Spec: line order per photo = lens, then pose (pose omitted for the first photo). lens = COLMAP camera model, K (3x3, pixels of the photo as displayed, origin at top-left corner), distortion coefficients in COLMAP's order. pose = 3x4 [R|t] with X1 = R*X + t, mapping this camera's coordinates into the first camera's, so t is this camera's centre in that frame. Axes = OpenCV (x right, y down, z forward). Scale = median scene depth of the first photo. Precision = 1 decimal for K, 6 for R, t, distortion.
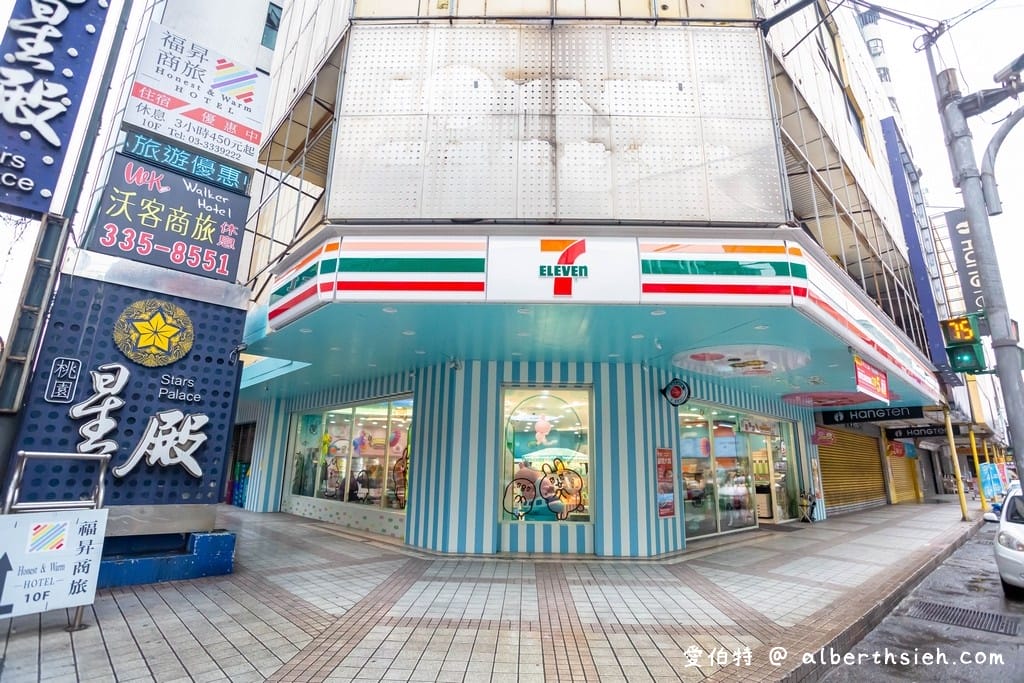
lens RADIAL K [[494.0, 0, 512.0], [0, 494.0, 341.5], [0, 0, 1]] dist [-0.060905, 0.027429]
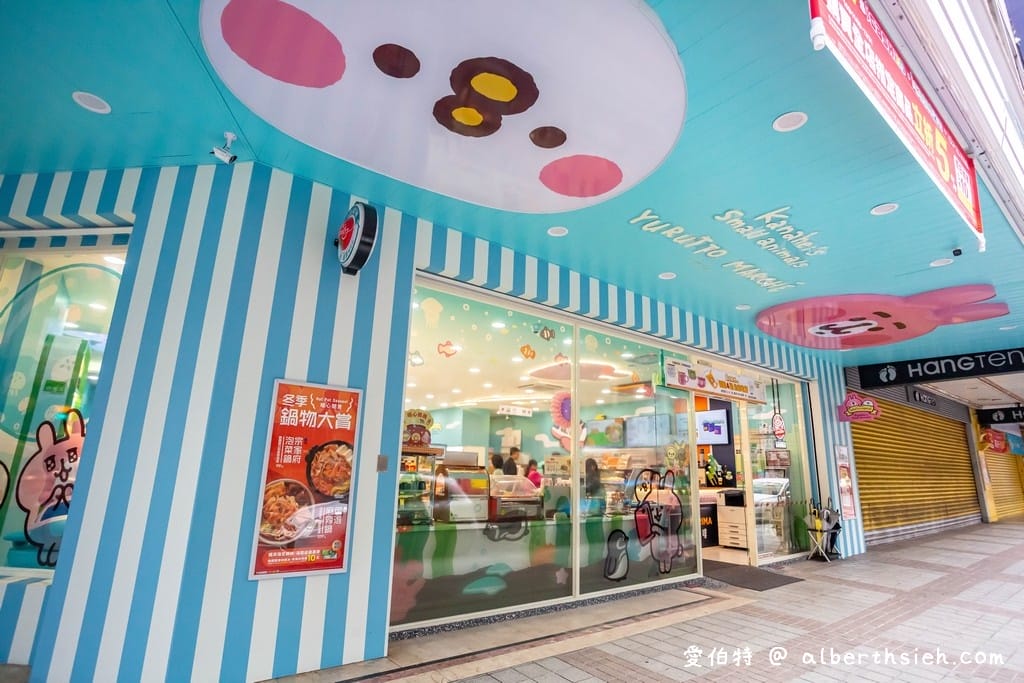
lens RADIAL K [[506.2, 0, 512.0], [0, 506.2, 341.5], [0, 0, 1]] dist [-0.048026, 0.018497]
pose [[0.995307, -0.015454, -0.095525, 0.500497], [0.015742, 0.999874, 0.002254, 0.188263], [0.095478, -0.003747, 0.995425, 0.641757]]
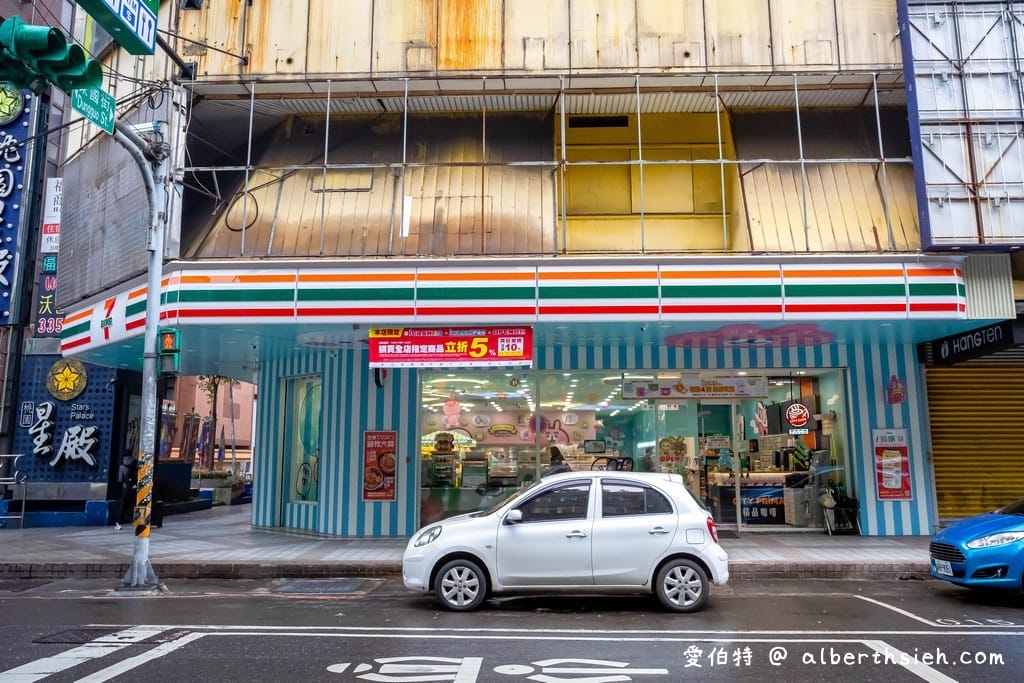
lens RADIAL K [[833.1, 0, 513.9], [0, 833.1, 309.2], [0, 0, 1]] dist [0.000553, 0.007964]
pose [[0.700752, -0.143148, -0.698896, 1.703293], [0.194140, 0.980954, -0.006263, 0.044102], [0.686482, -0.131294, 0.715196, 0.037620]]
